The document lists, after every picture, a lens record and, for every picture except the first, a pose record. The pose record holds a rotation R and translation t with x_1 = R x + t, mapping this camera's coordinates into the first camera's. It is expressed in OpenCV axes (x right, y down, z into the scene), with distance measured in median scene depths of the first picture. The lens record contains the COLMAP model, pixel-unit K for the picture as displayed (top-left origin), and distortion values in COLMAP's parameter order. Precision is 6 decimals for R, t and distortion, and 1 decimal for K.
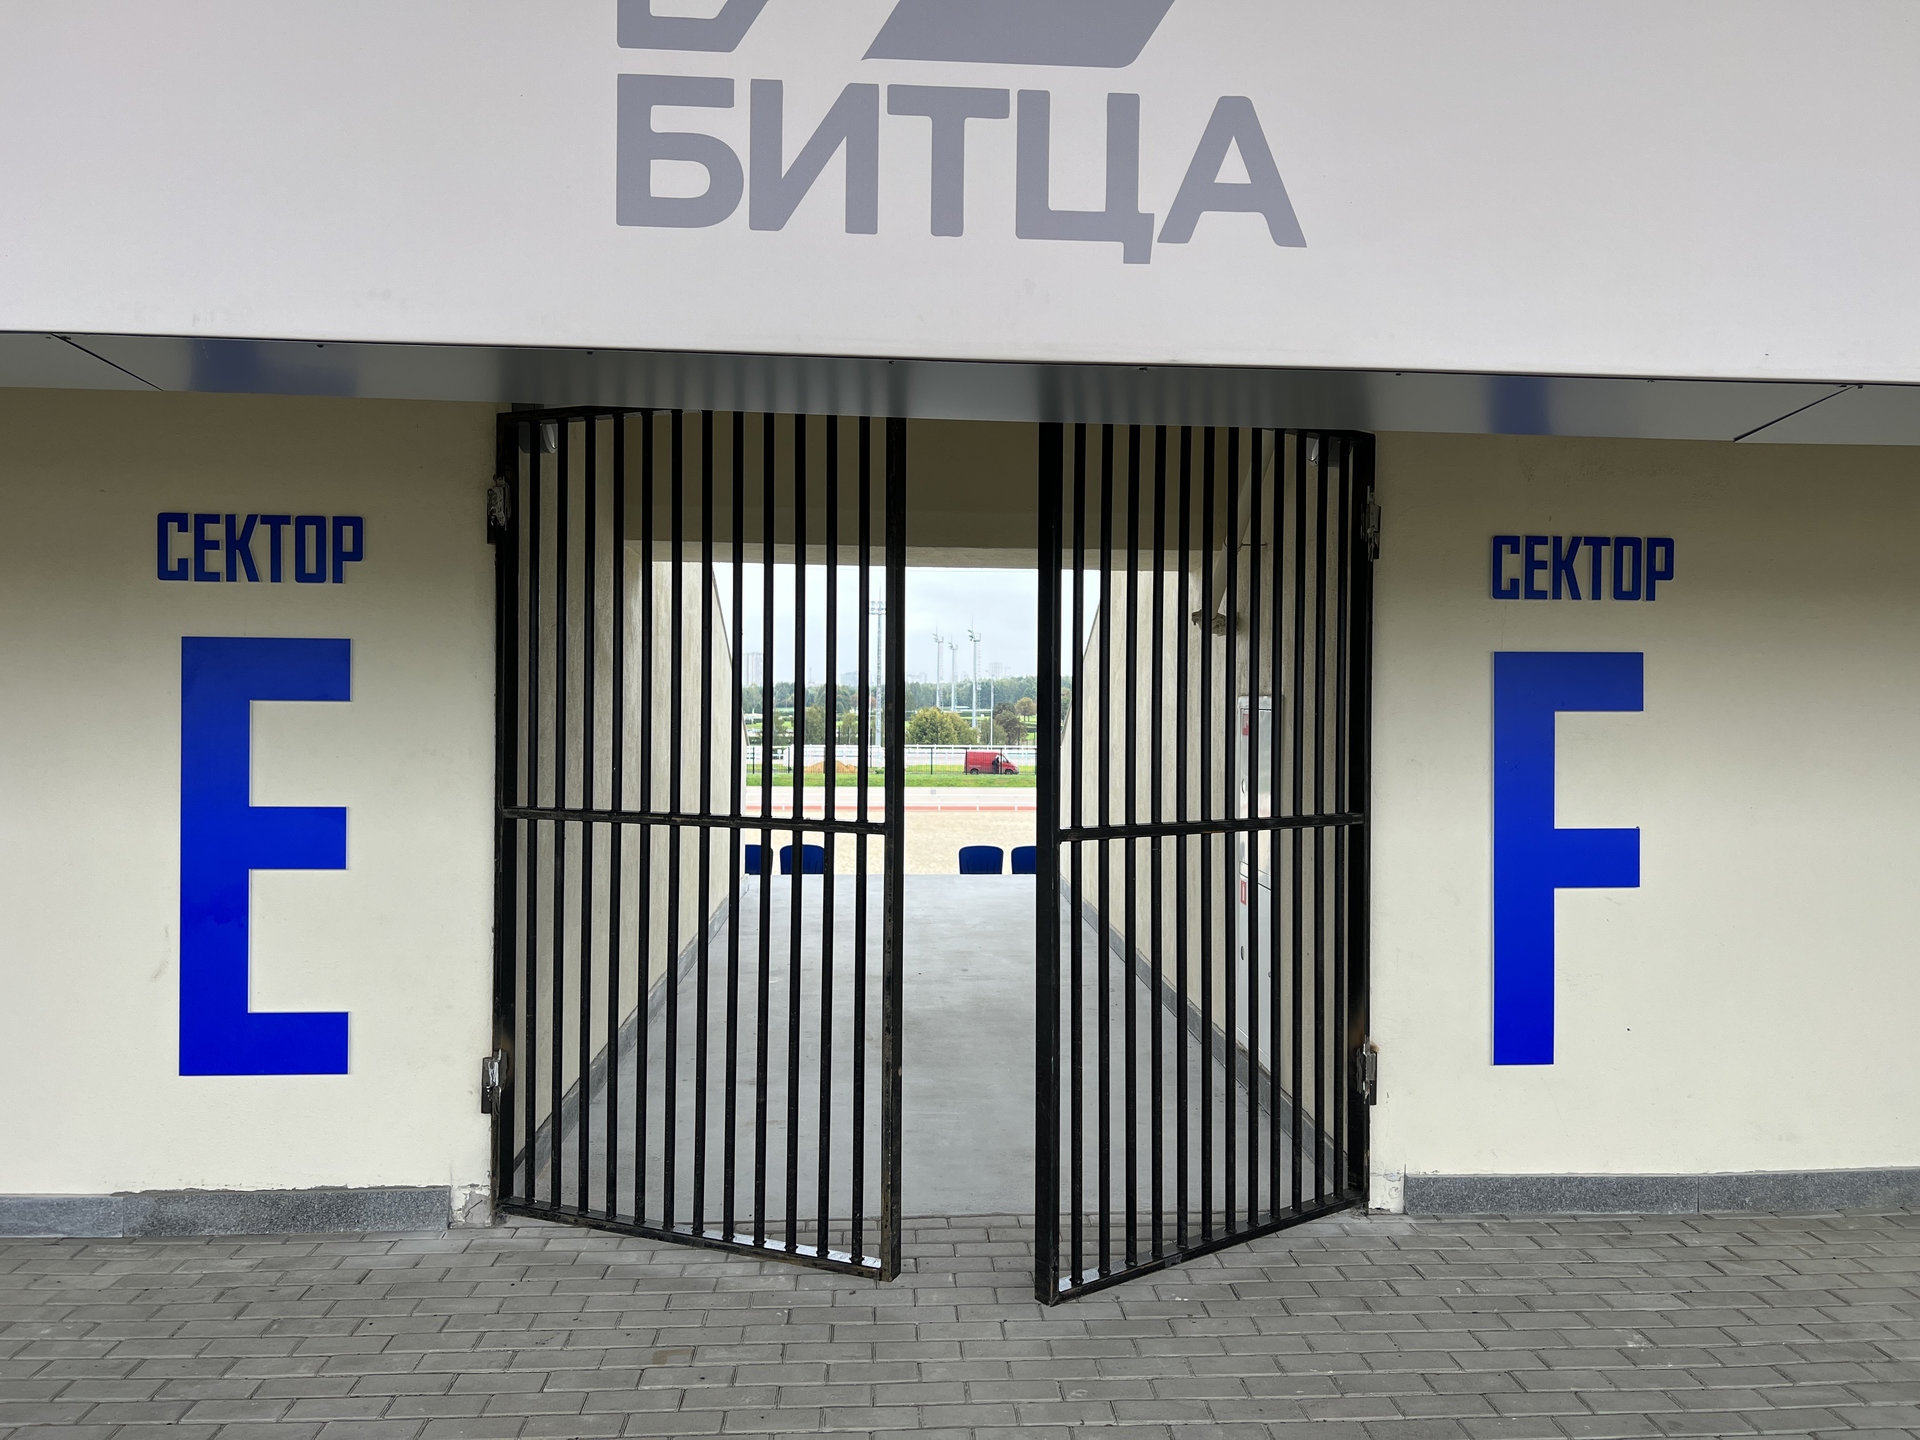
lens RADIAL K [[1457.2, 0, 969.5], [0, 1457.2, 714.4], [0, 0, 1]] dist [0.044864, -0.007868]
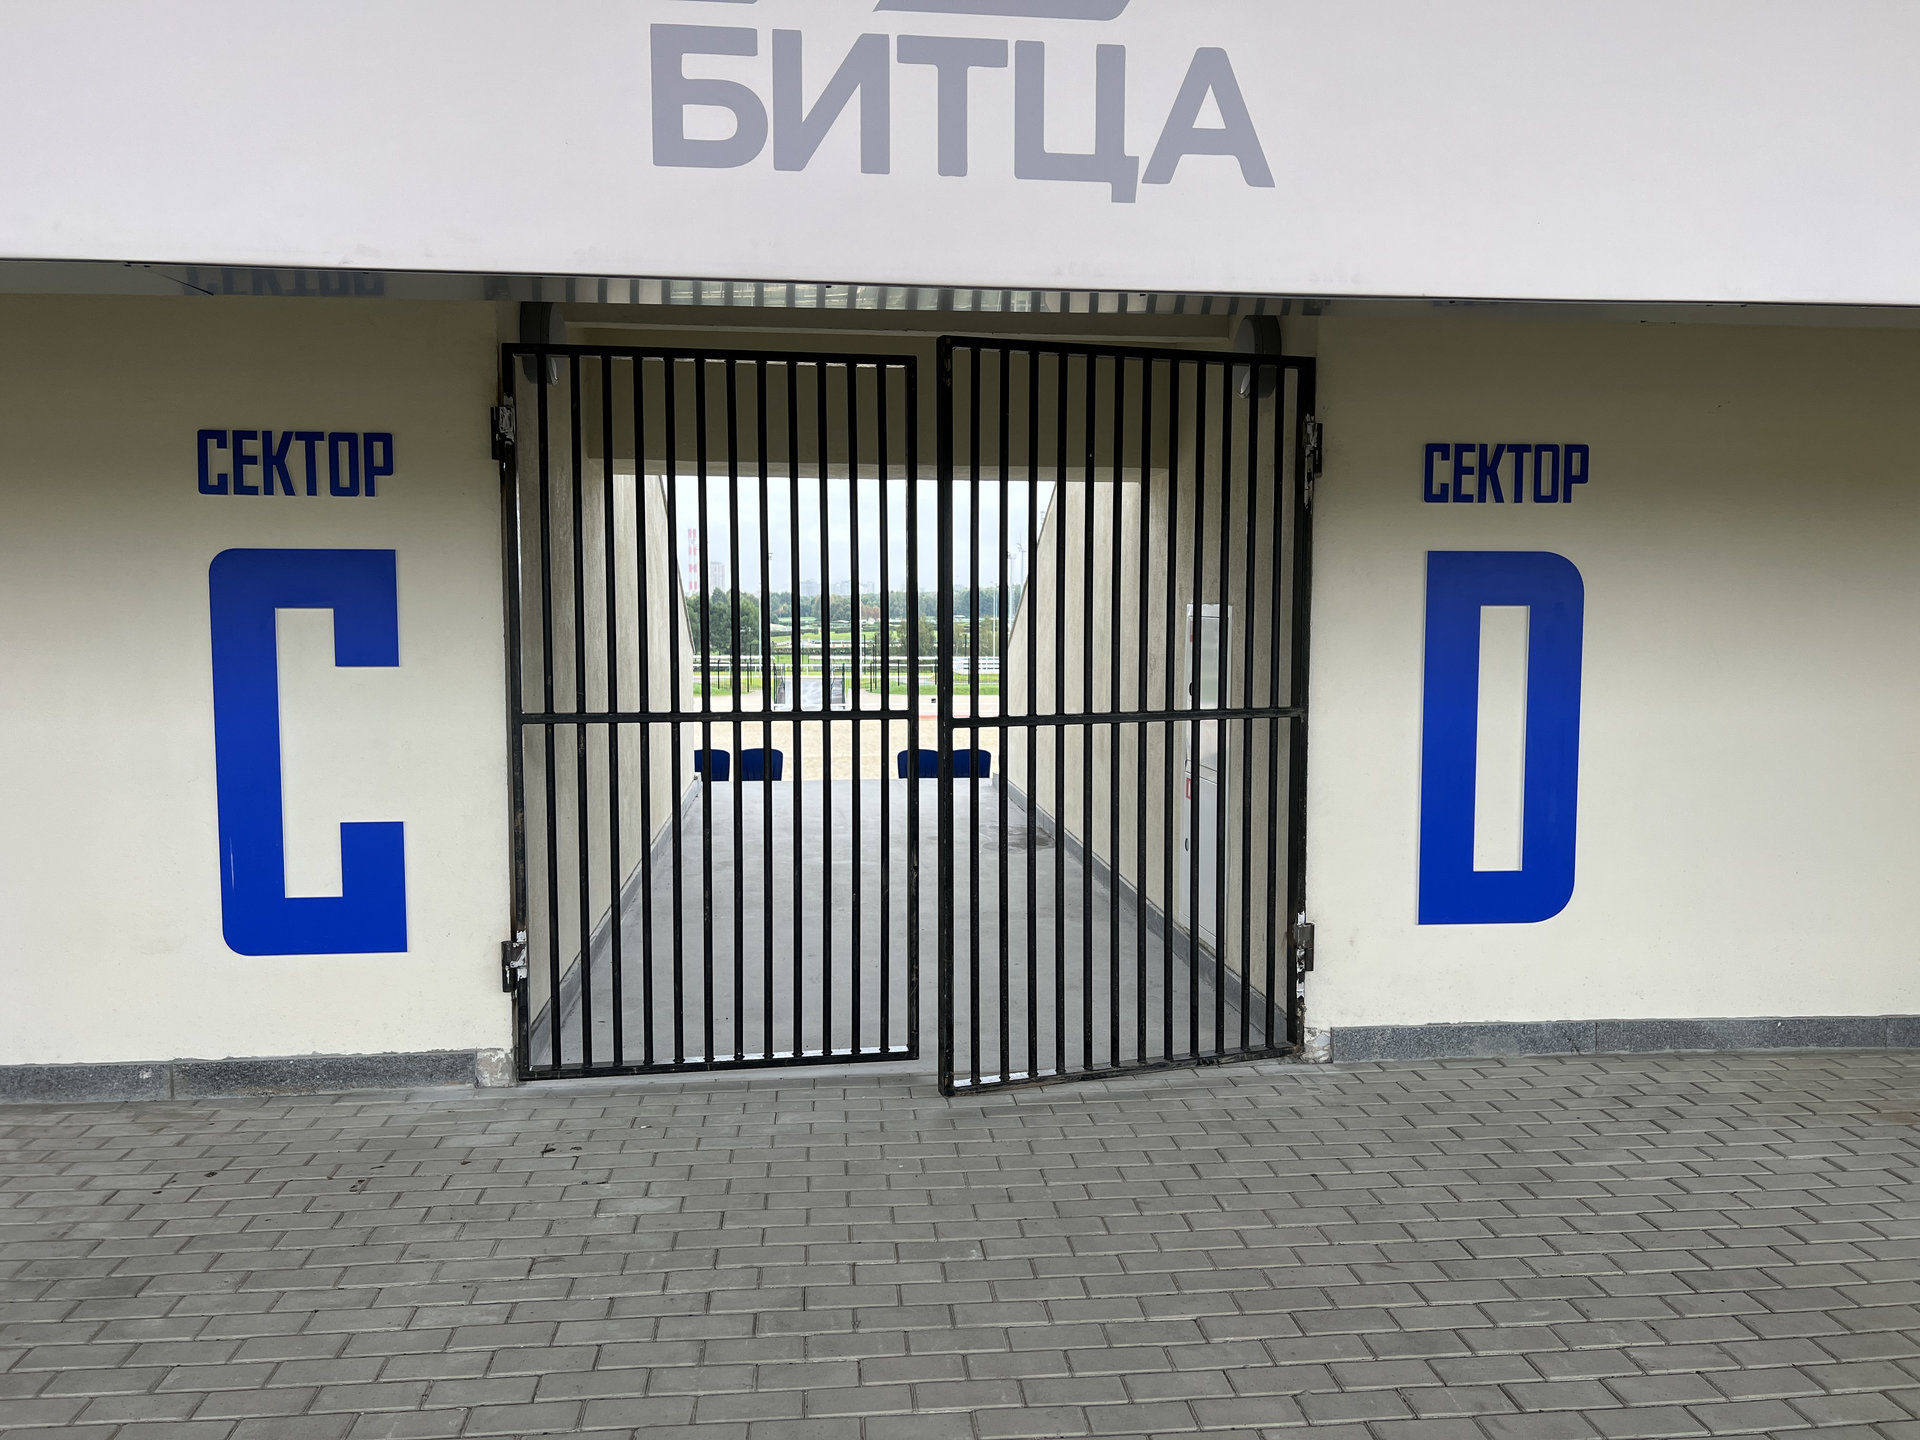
lens RADIAL K [[1457.2, 0, 953.0], [0, 1457.2, 724.7], [0, 0, 1]] dist [0.044864, -0.007868]
pose [[0.999063, -0.014002, 0.040943, -0.050381], [0.011148, 0.997545, 0.069135, 0.008391], [-0.041810, -0.068614, 0.996767, -0.103042]]
